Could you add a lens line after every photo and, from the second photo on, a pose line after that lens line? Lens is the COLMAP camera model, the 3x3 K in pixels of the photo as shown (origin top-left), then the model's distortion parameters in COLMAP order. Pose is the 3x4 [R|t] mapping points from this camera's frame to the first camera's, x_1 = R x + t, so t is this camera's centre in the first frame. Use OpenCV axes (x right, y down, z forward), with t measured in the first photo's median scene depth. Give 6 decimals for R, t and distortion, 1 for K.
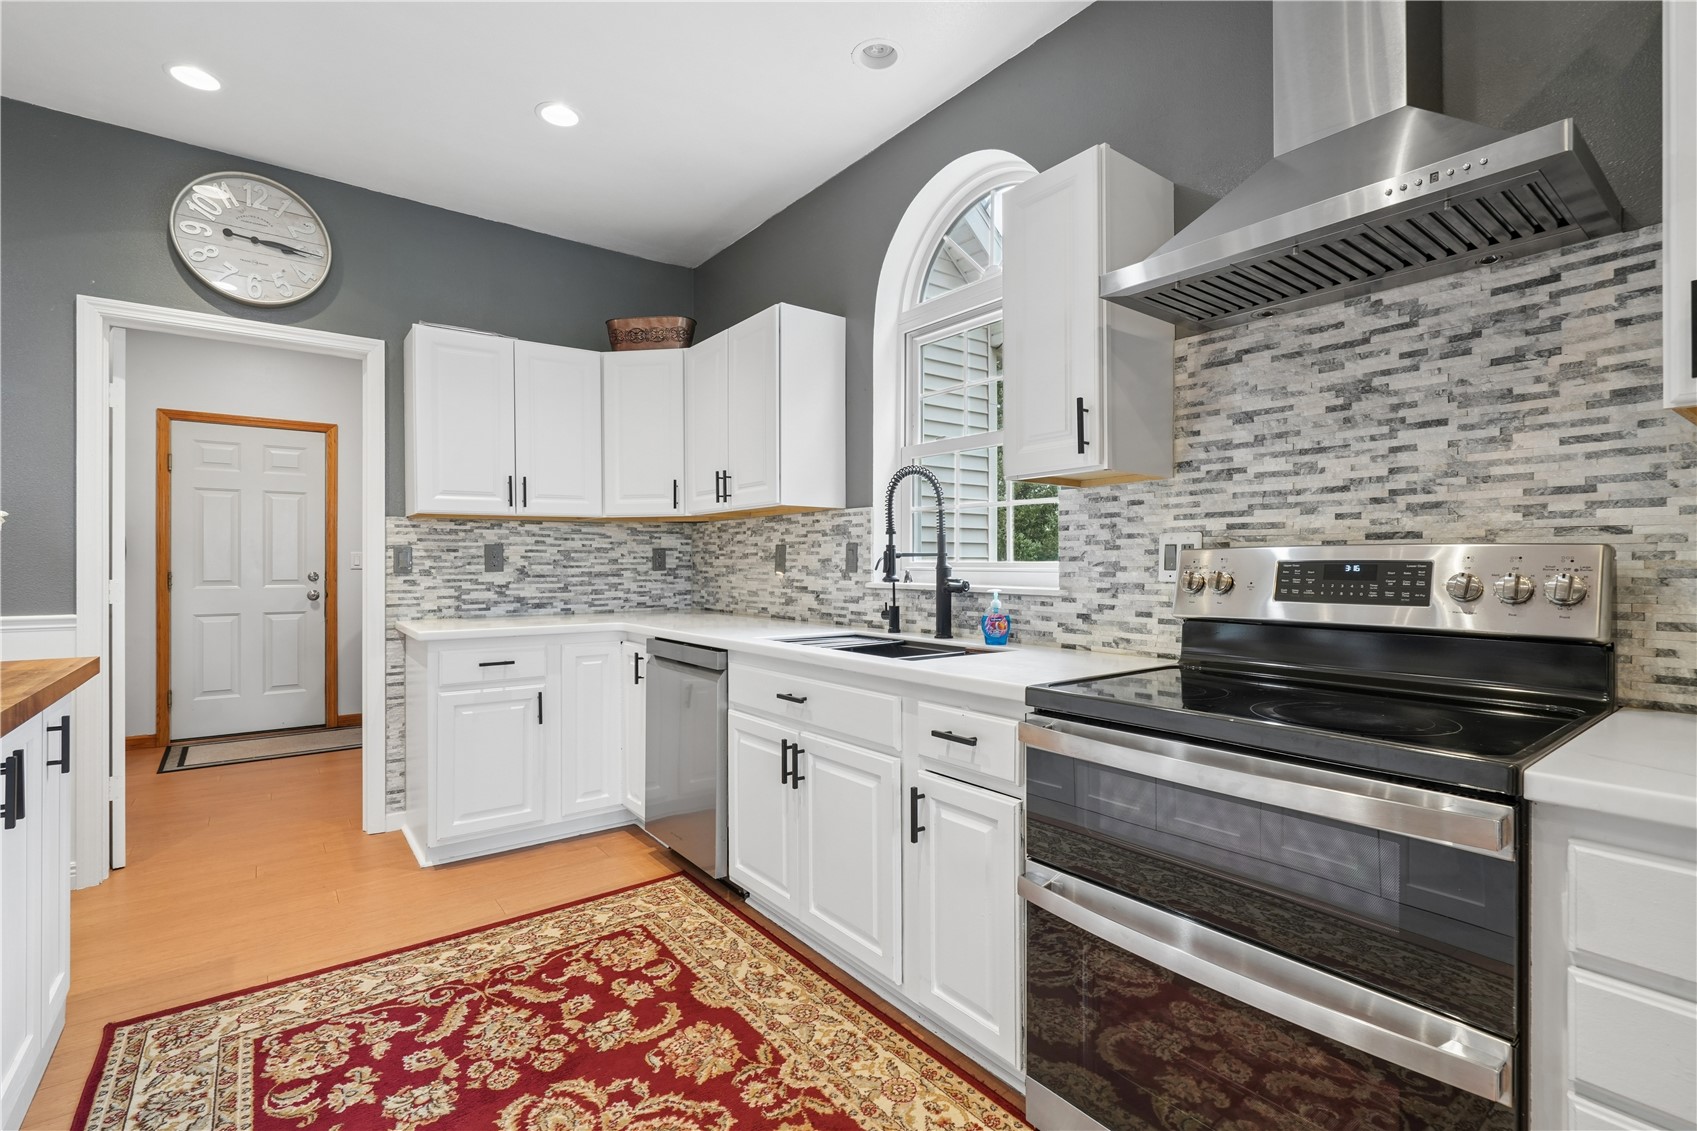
lens RADIAL K [[794.3, 0, 848.5], [0, 794.3, 565.5], [0, 0, 1]] dist [-0.002428, -0.000023]
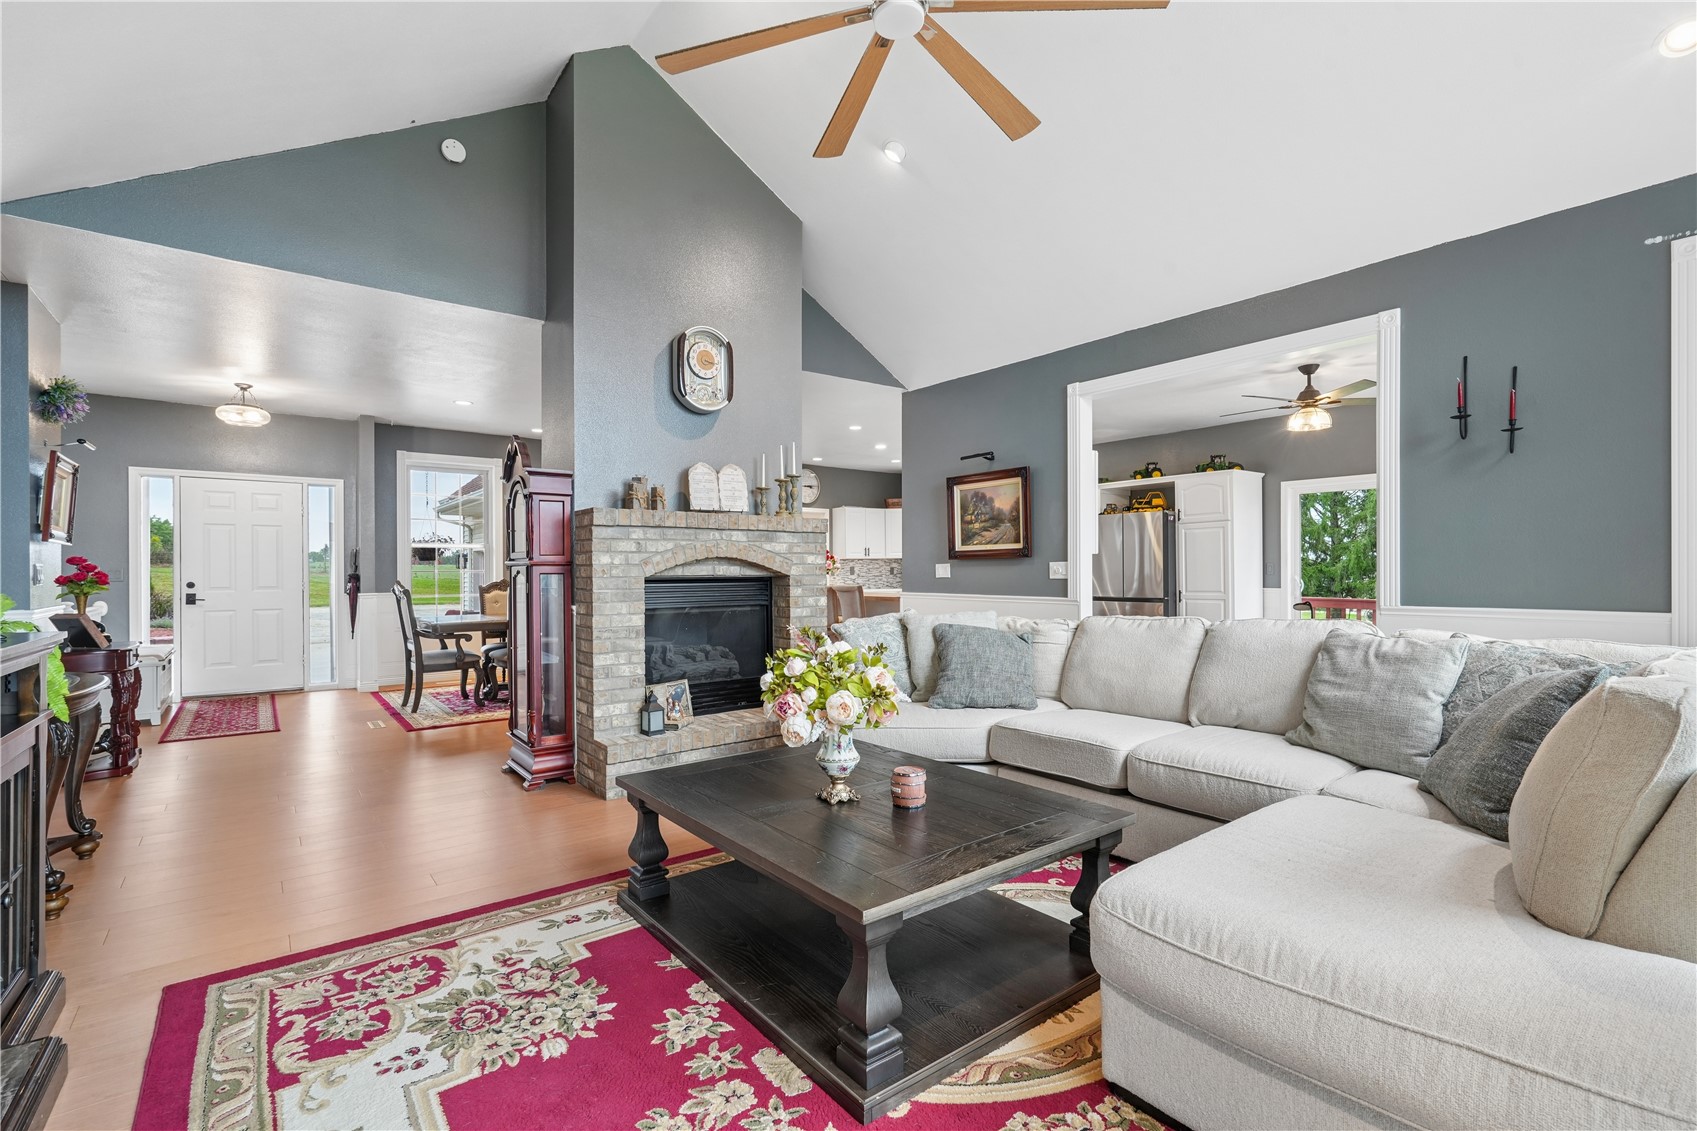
lens RADIAL K [[762.4, 0, 852.4], [0, 762.4, 573.3], [0, 0, 1]] dist [-0.009938, 0.000321]
pose [[0.999677, -0.005294, 0.024856, -0.609091], [0.005430, 0.999971, -0.005375, 0.020308], [-0.024827, 0.005508, 0.999677, -2.554707]]
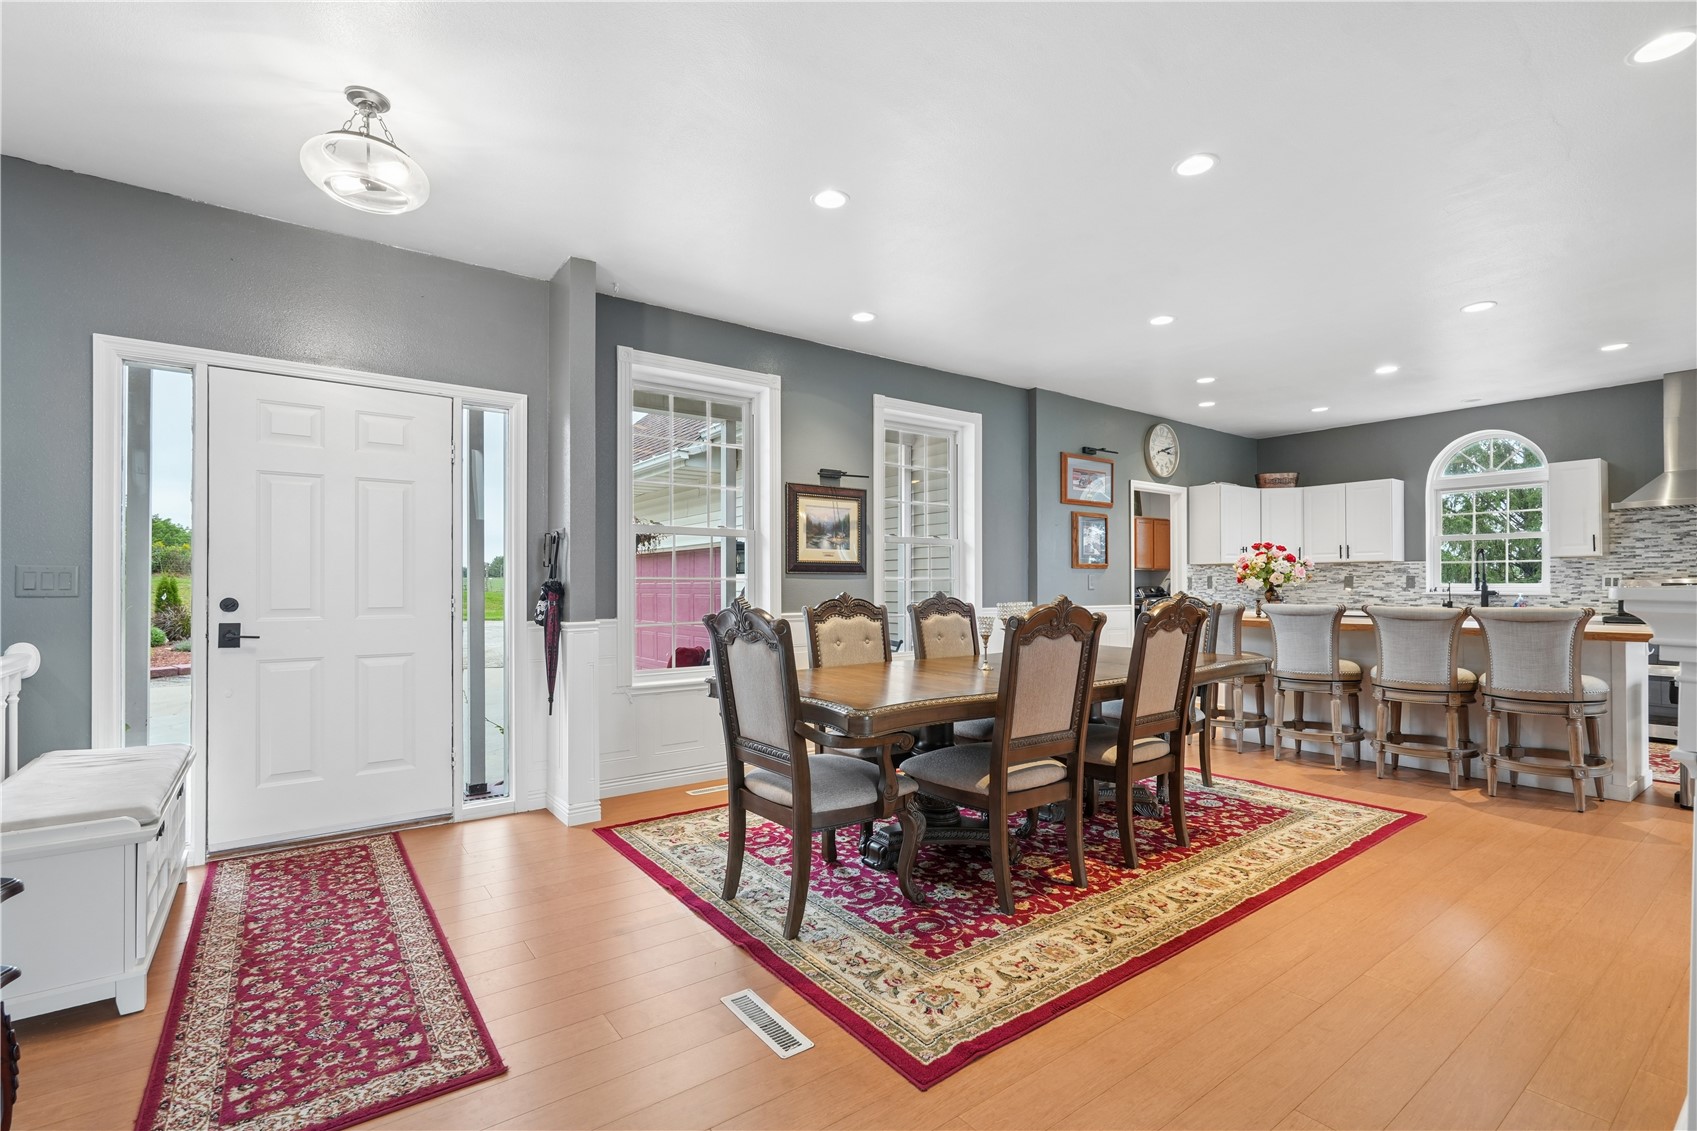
lens RADIAL K [[768.4, 0, 849.8], [0, 768.4, 582.7], [0, 0, 1]] dist [-0.005707, -0.000273]
pose [[0.999991, -0.000032, -0.004218, -1.660471], [-0.000004, 0.999962, -0.008728, 0.011938], [0.004218, 0.008728, 0.999953, -1.307151]]
